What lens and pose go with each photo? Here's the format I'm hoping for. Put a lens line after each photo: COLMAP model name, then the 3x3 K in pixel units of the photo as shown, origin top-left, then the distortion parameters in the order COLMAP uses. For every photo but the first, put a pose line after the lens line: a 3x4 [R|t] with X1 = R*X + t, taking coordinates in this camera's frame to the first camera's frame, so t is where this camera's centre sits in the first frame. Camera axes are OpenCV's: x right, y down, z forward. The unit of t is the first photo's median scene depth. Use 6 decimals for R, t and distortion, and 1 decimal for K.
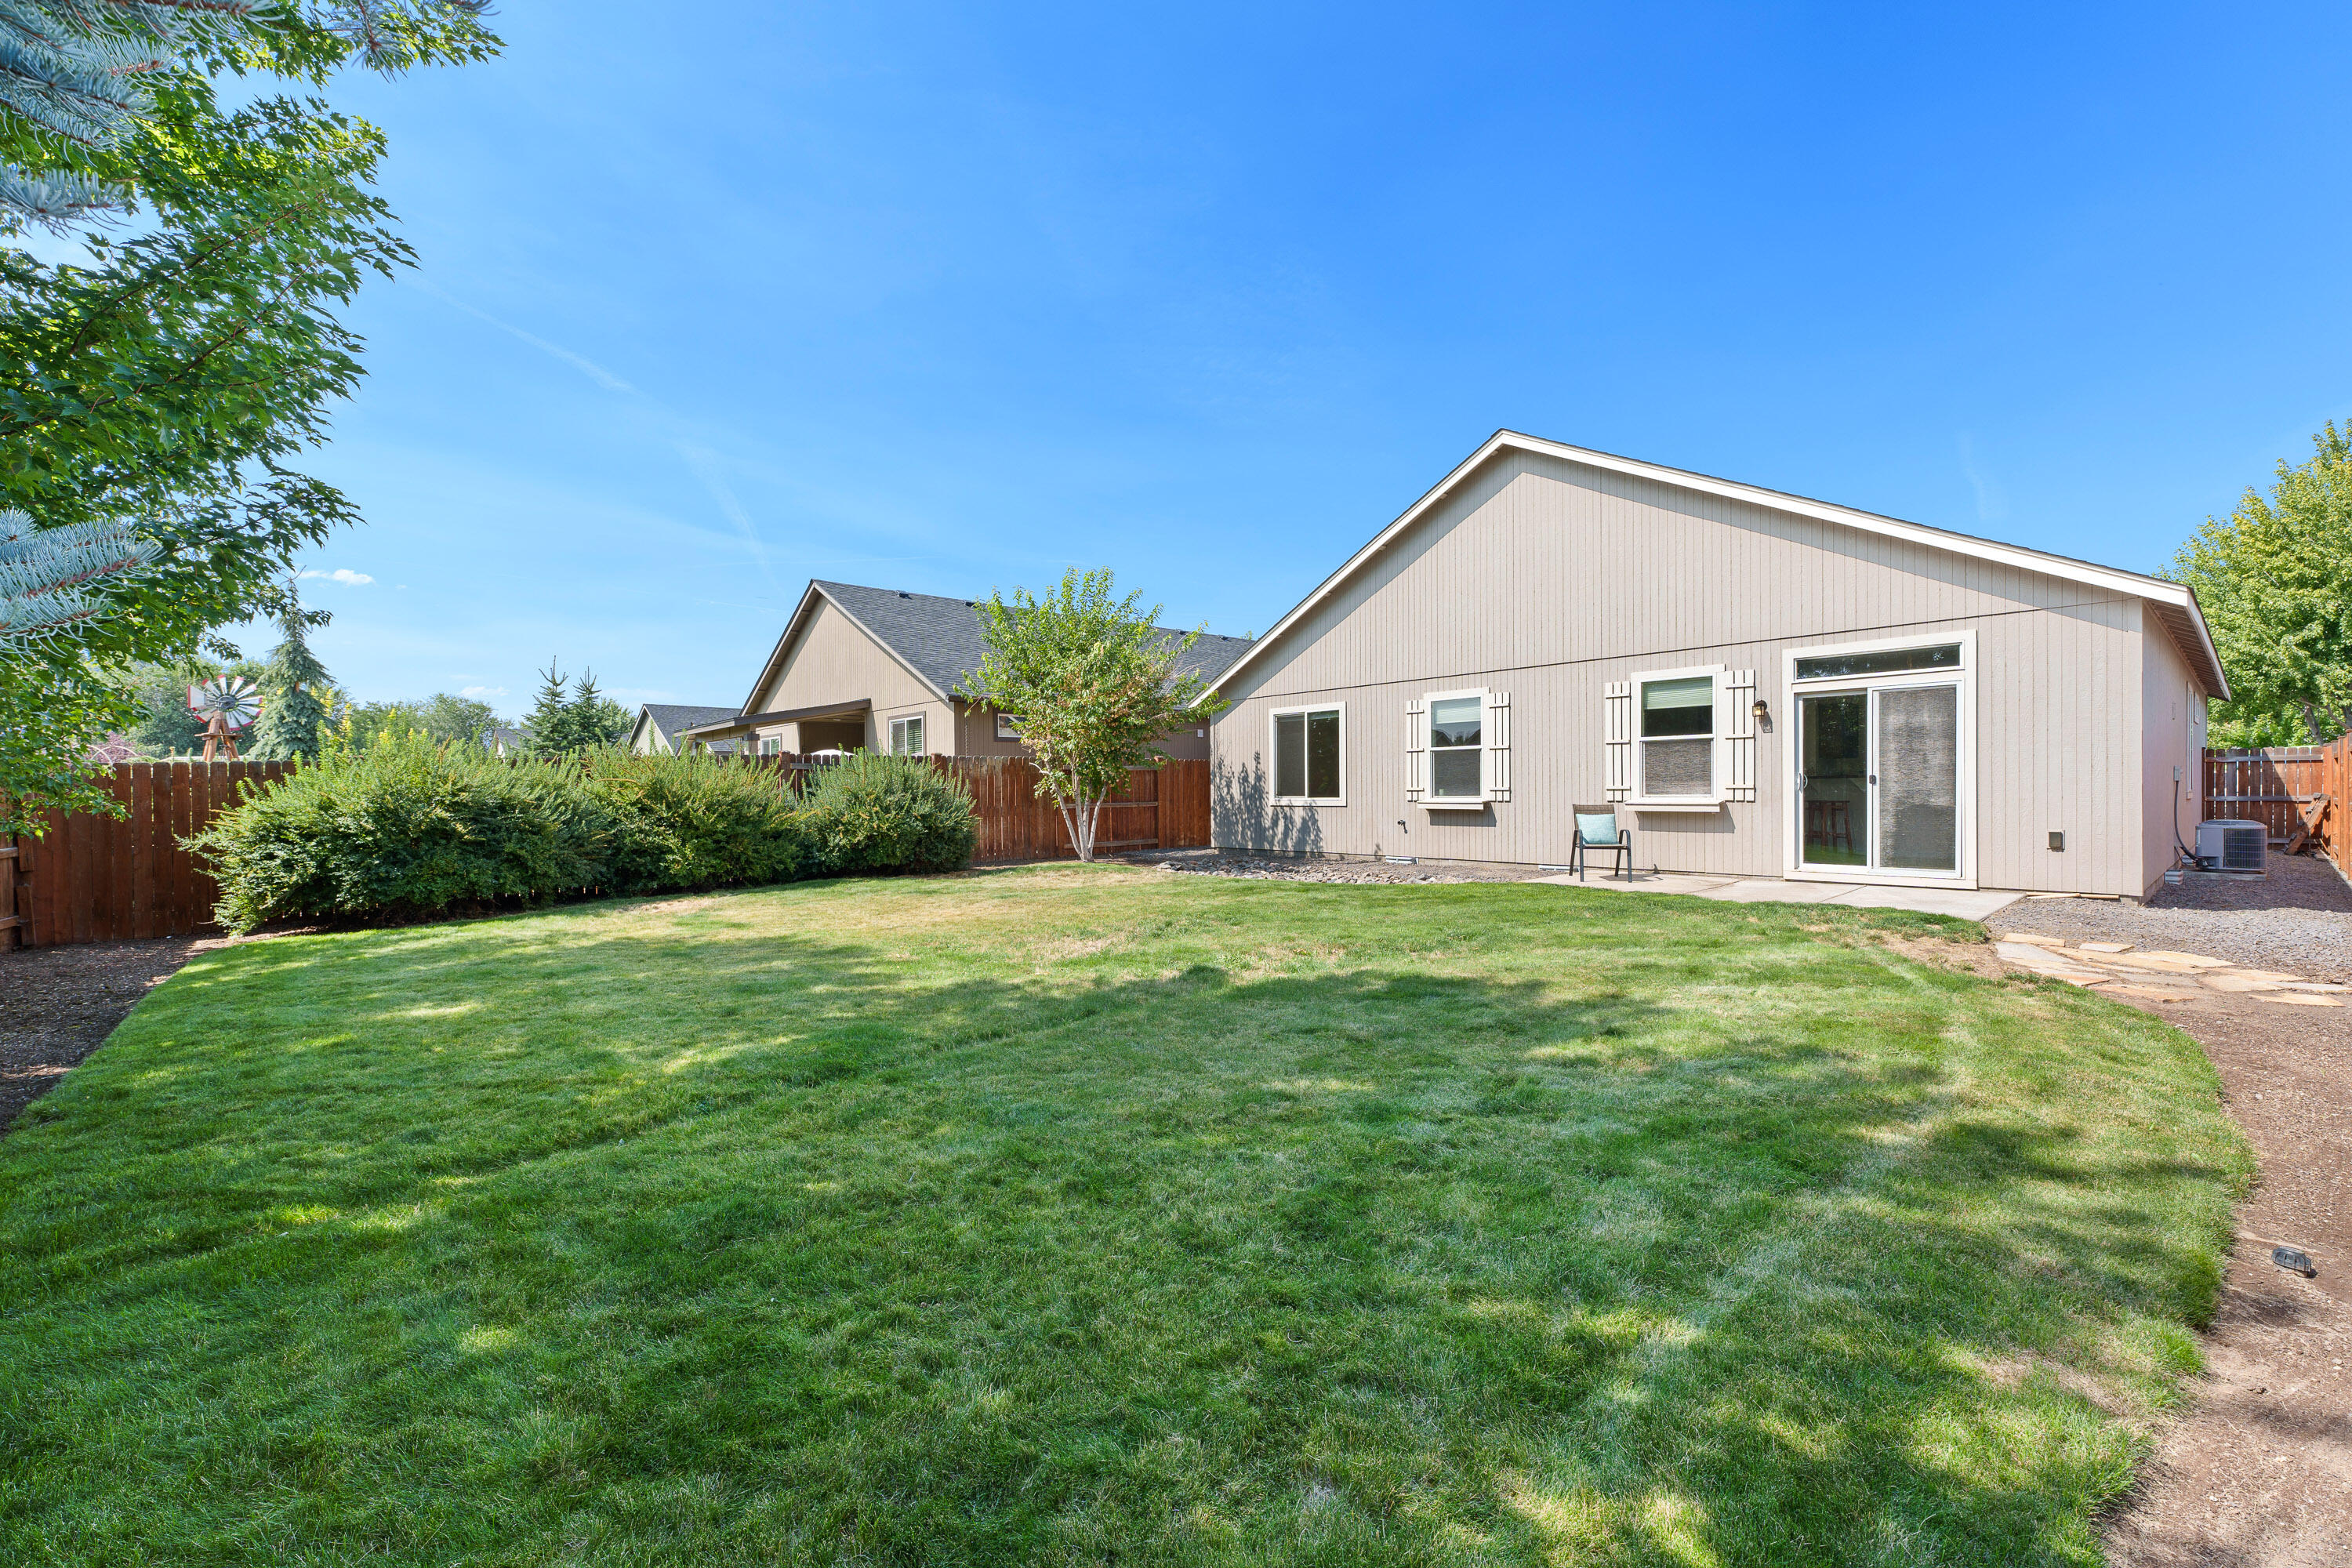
lens RADIAL K [[944.2, 0, 1176.6], [0, 944.2, 791.2], [0, 0, 1]] dist [-0.003288, 0.001173]
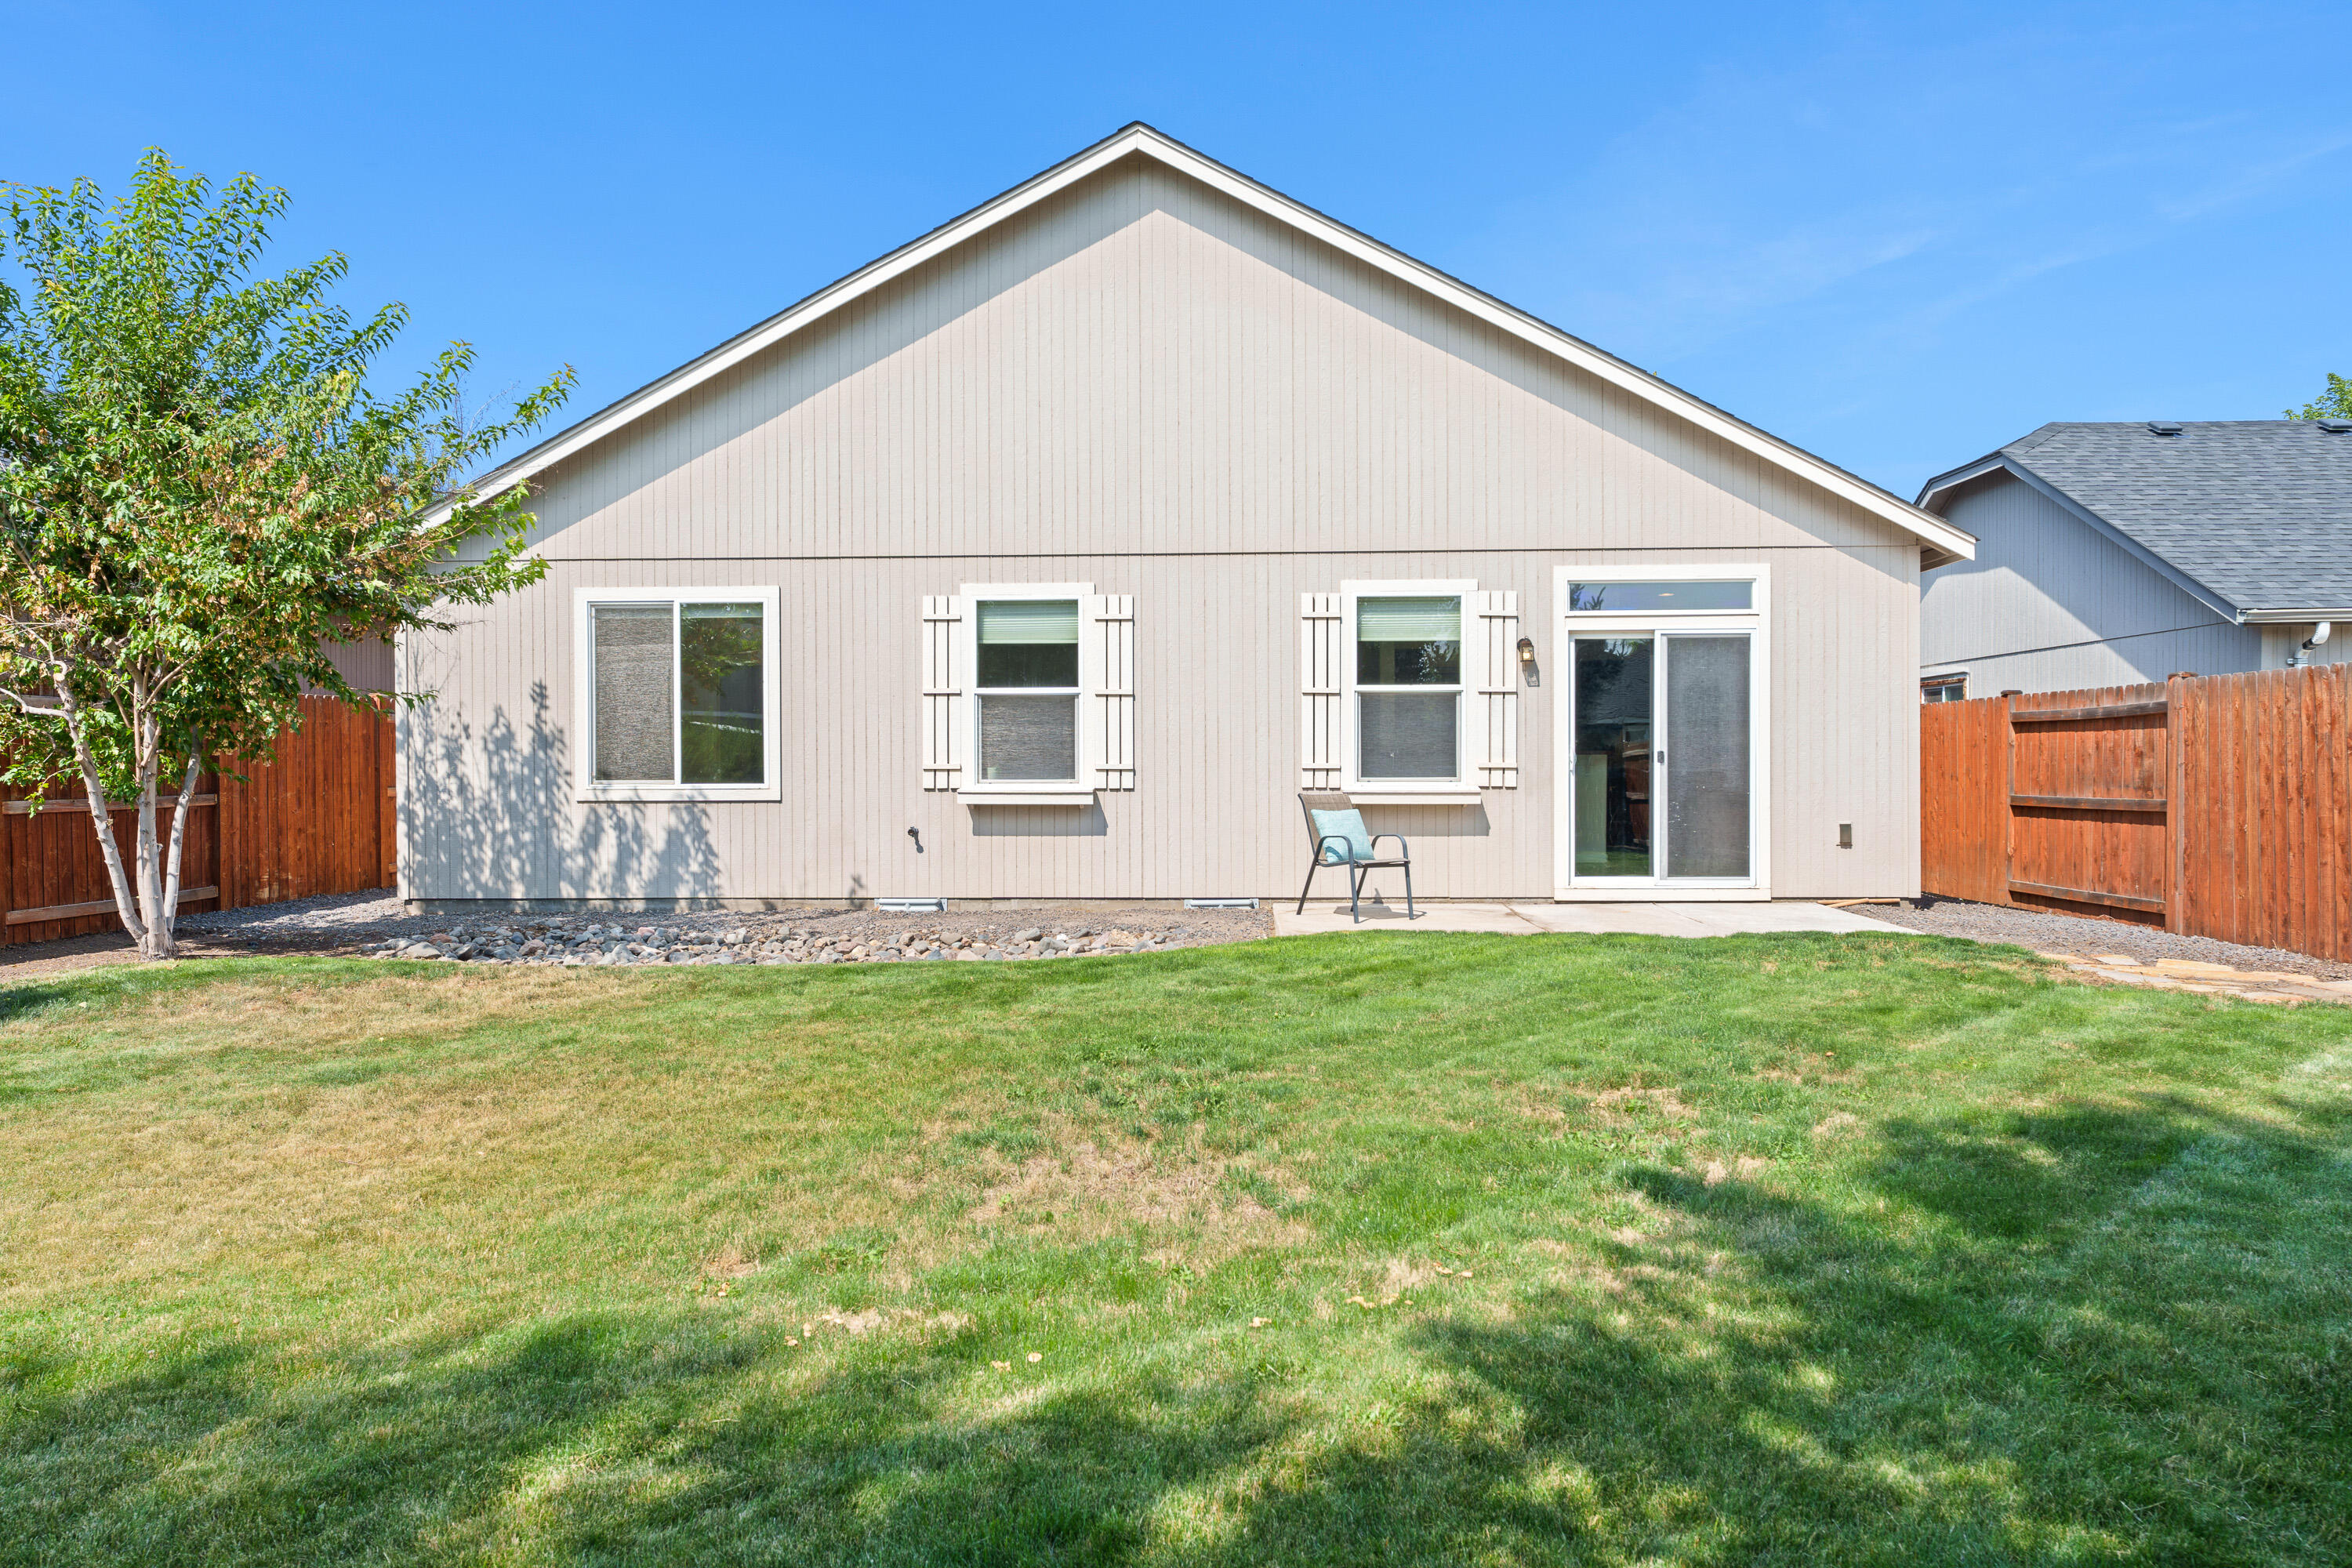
lens RADIAL K [[1565.5, 0, 1176.2], [0, 1565.5, 784.0], [0, 0, 1]] dist [0.004085, -0.002215]
pose [[0.693315, -0.001212, 0.720634, -0.281895], [-0.002967, 0.999985, 0.004536, 0.002870], [-0.720629, -0.005283, 0.693301, 0.314765]]
